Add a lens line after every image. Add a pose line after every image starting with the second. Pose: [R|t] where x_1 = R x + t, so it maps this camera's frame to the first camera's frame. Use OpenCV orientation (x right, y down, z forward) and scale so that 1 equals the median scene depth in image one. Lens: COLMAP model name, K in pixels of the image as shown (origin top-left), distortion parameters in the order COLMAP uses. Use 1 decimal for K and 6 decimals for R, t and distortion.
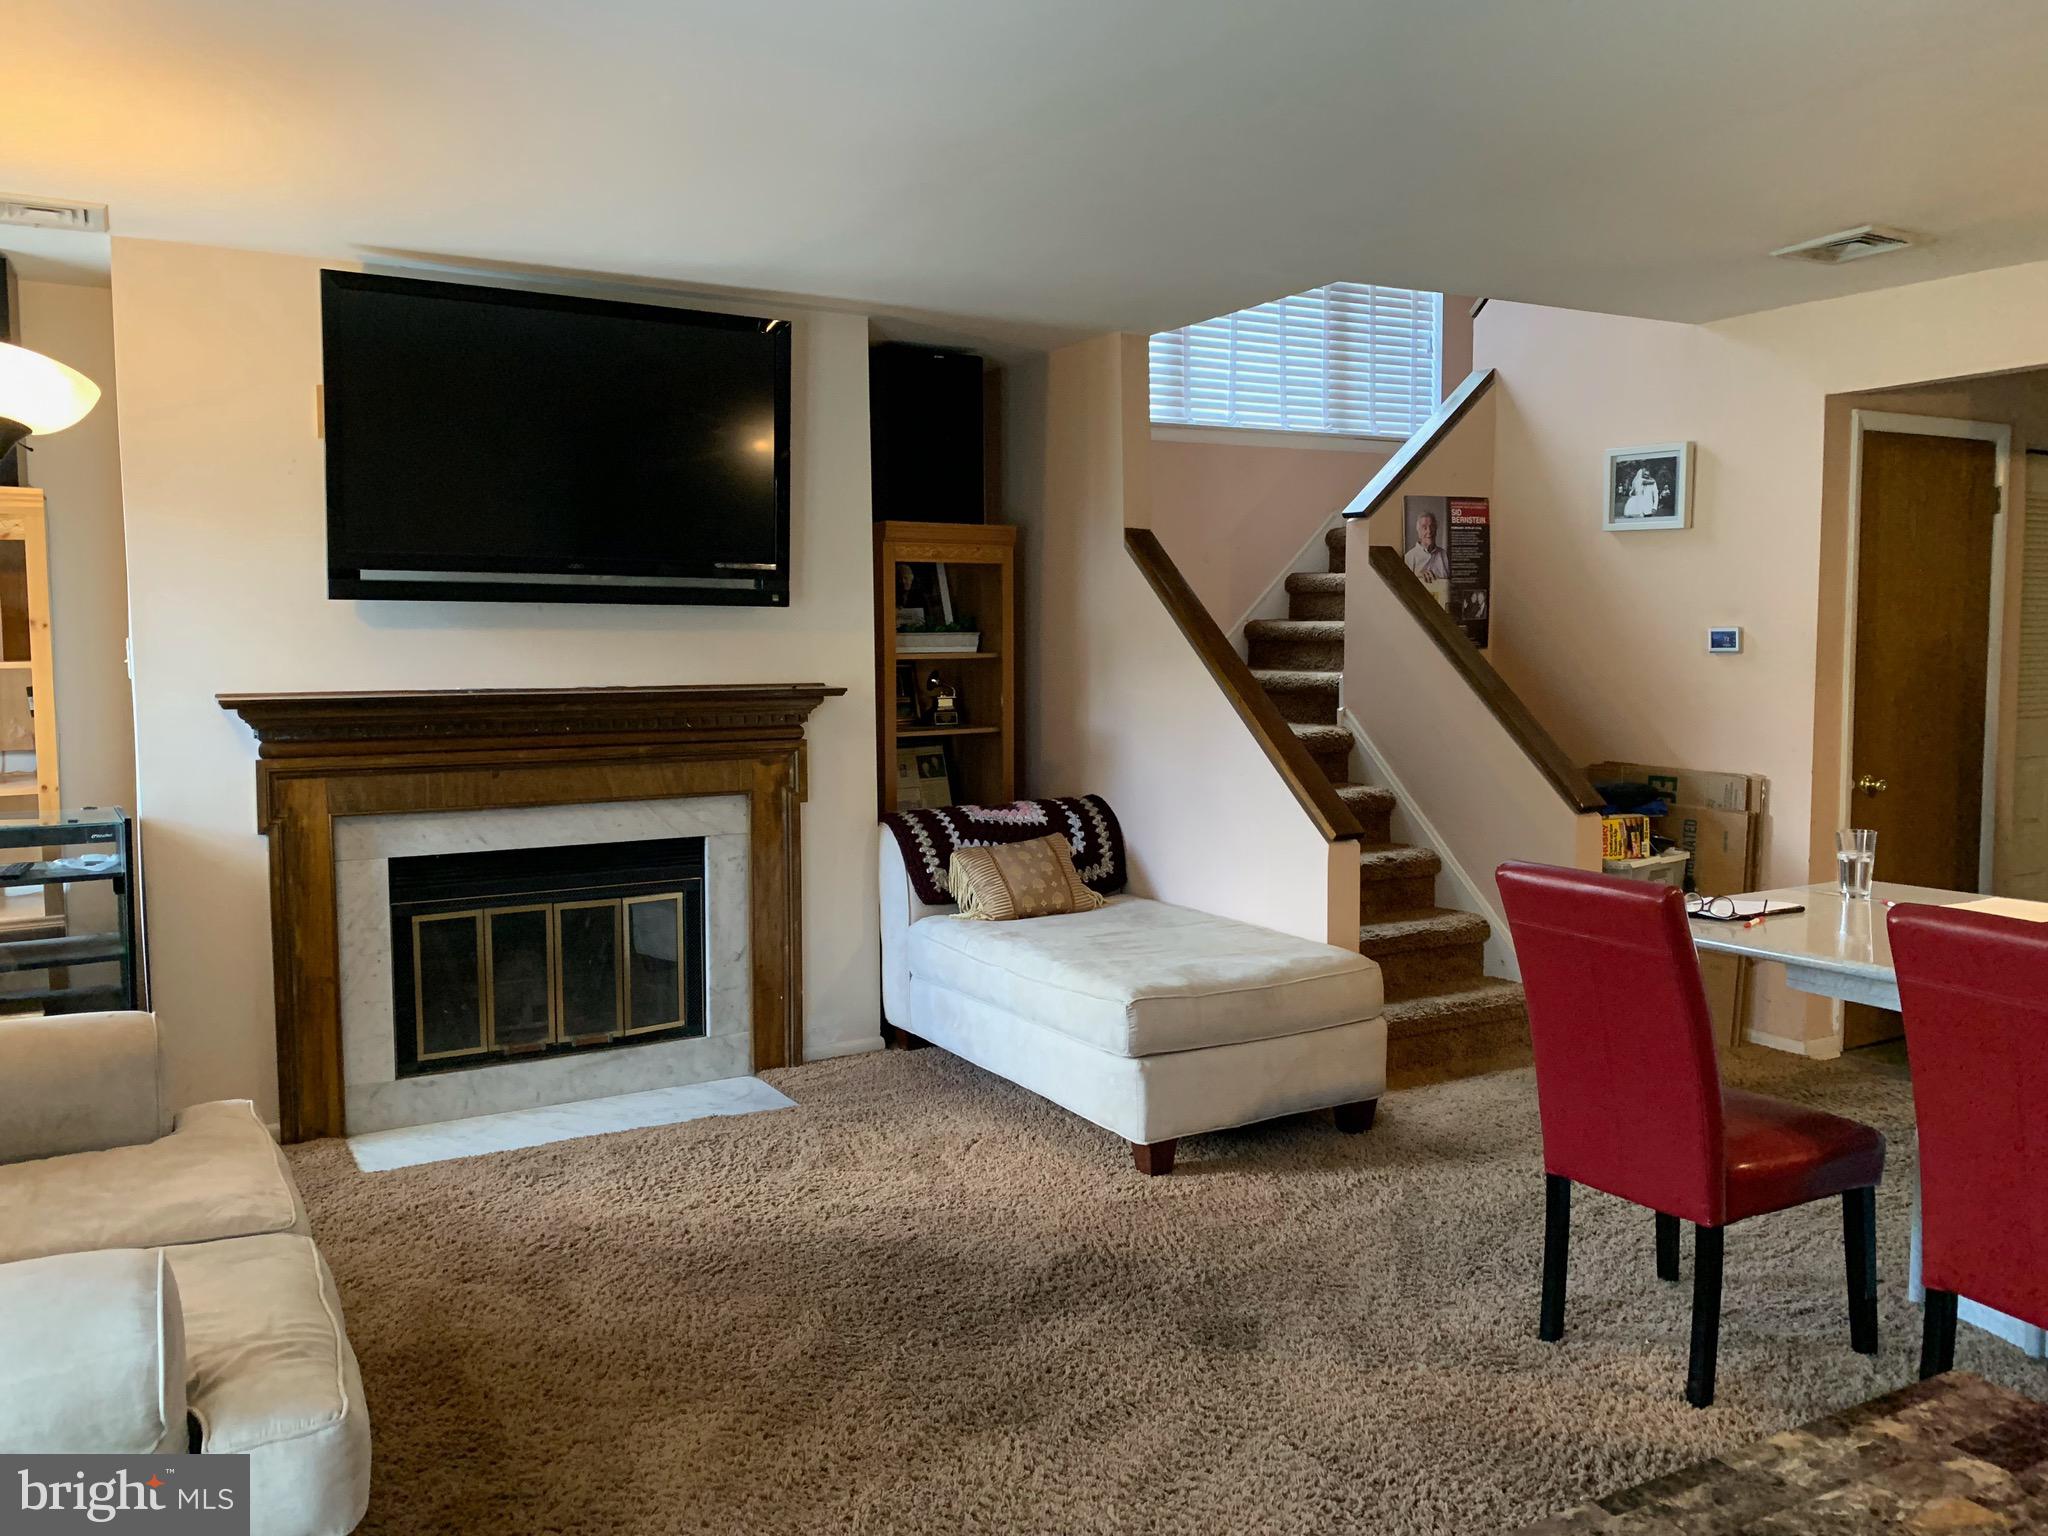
lens RADIAL K [[1569.3, 0, 1025.3], [0, 1569.3, 746.4], [0, 0, 1]] dist [0.008696, 0.003769]
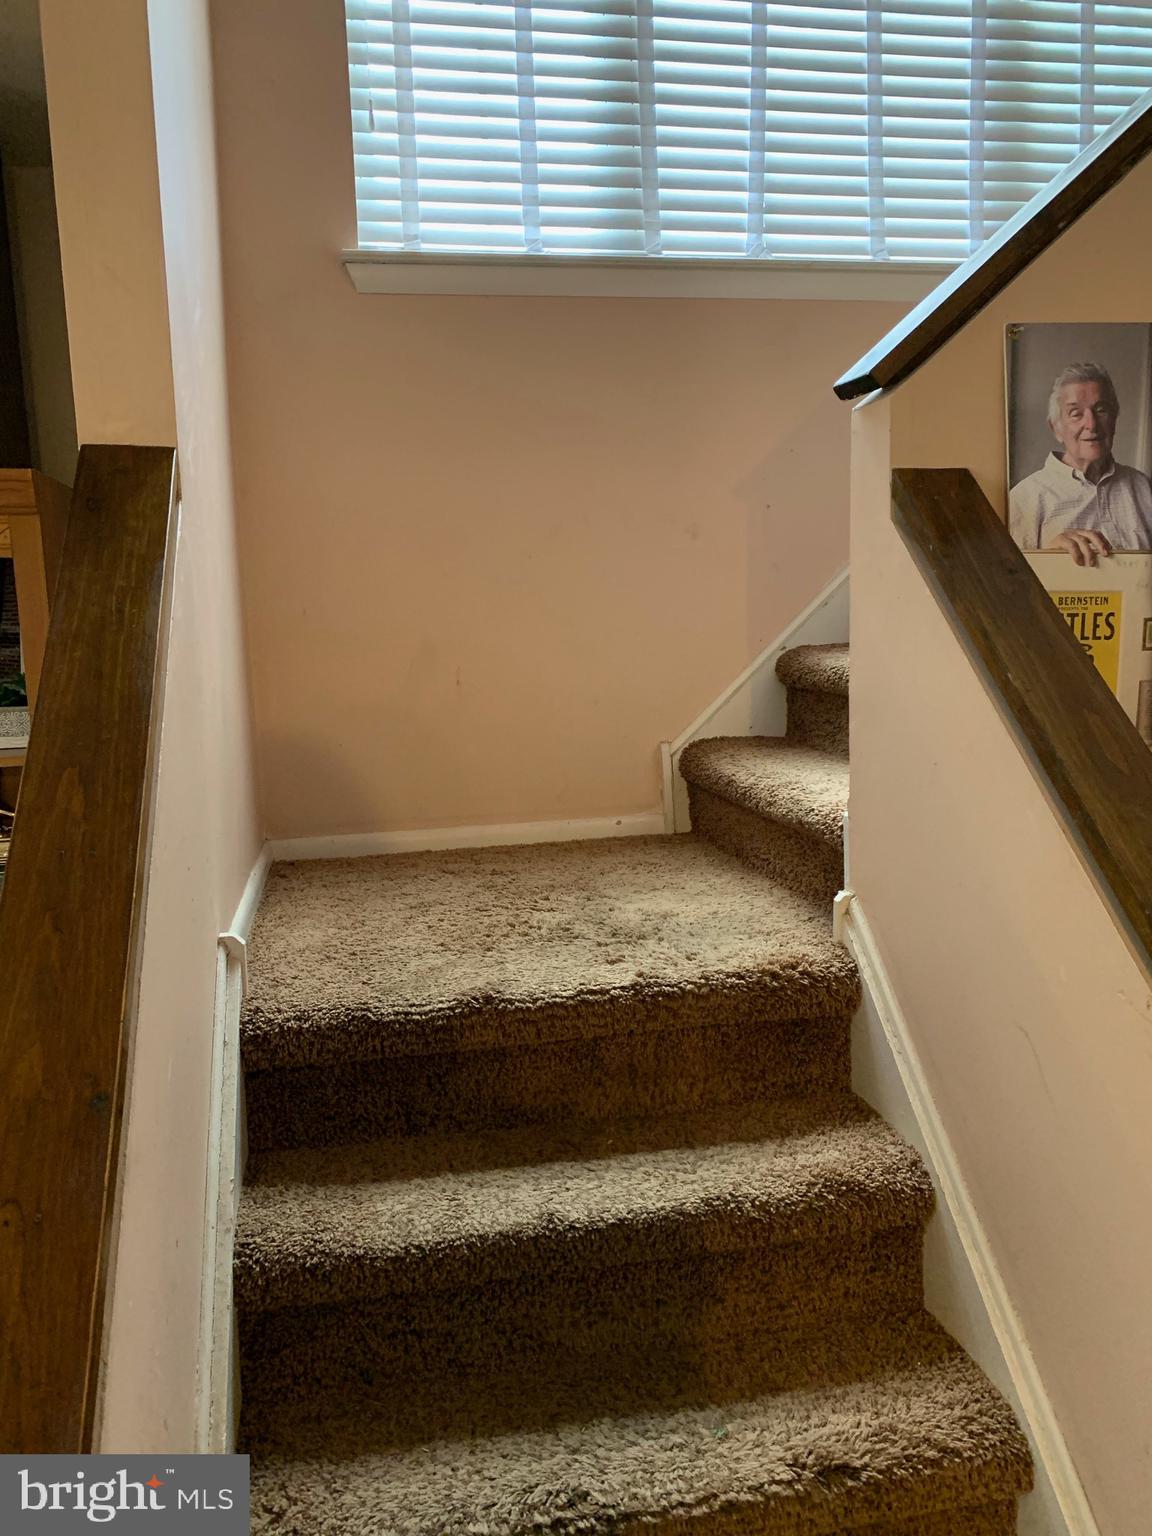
lens RADIAL K [[1167.8, 0, 576.0], [0, 1167.8, 768.0], [0, 0, 1]] dist [0.030072, -0.029086]
pose [[0.944831, 0.019509, -0.326976, 0.234962], [0.001010, 0.998047, 0.062467, -0.075003], [0.327556, -0.059350, 0.942966, 0.703193]]
